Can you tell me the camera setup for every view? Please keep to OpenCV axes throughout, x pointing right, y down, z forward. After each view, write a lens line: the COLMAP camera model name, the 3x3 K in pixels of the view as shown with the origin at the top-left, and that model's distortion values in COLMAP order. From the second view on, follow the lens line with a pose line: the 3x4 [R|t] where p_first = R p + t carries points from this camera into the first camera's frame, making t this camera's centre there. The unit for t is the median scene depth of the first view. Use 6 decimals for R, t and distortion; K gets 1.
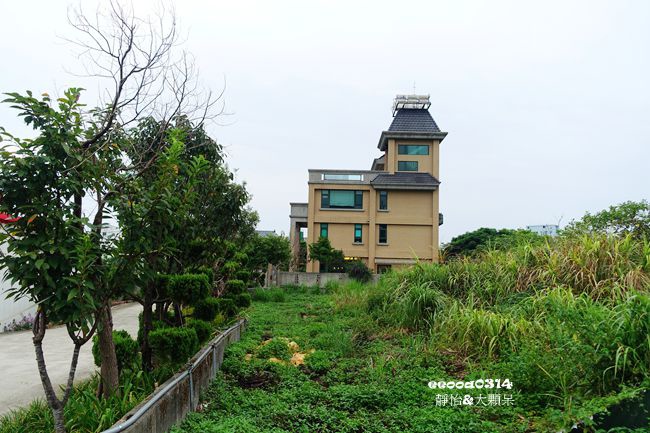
lens RADIAL K [[599.2, 0, 325.0], [0, 599.2, 216.5], [0, 0, 1]] dist [-0.002484, 0.000000]
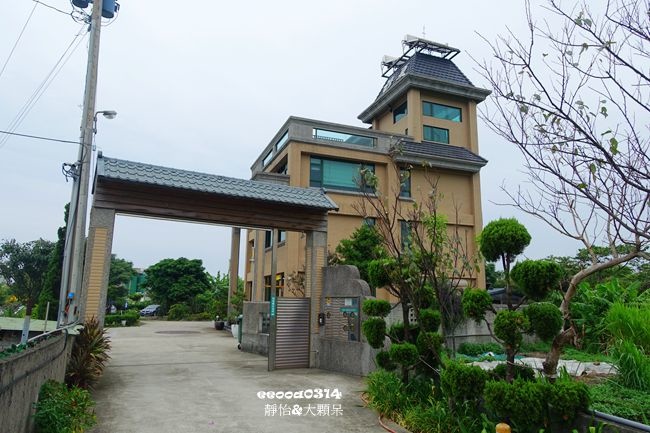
lens RADIAL K [[441.5, 0, 325.2], [0, 441.5, 216.8], [0, 0, 1]] dist [-0.011789, -0.000103]
pose [[0.930438, 0.052356, 0.362689, -0.142226], [-0.020321, 0.995590, -0.091588, 0.051364], [-0.365885, 0.077847, 0.927399, 0.610308]]
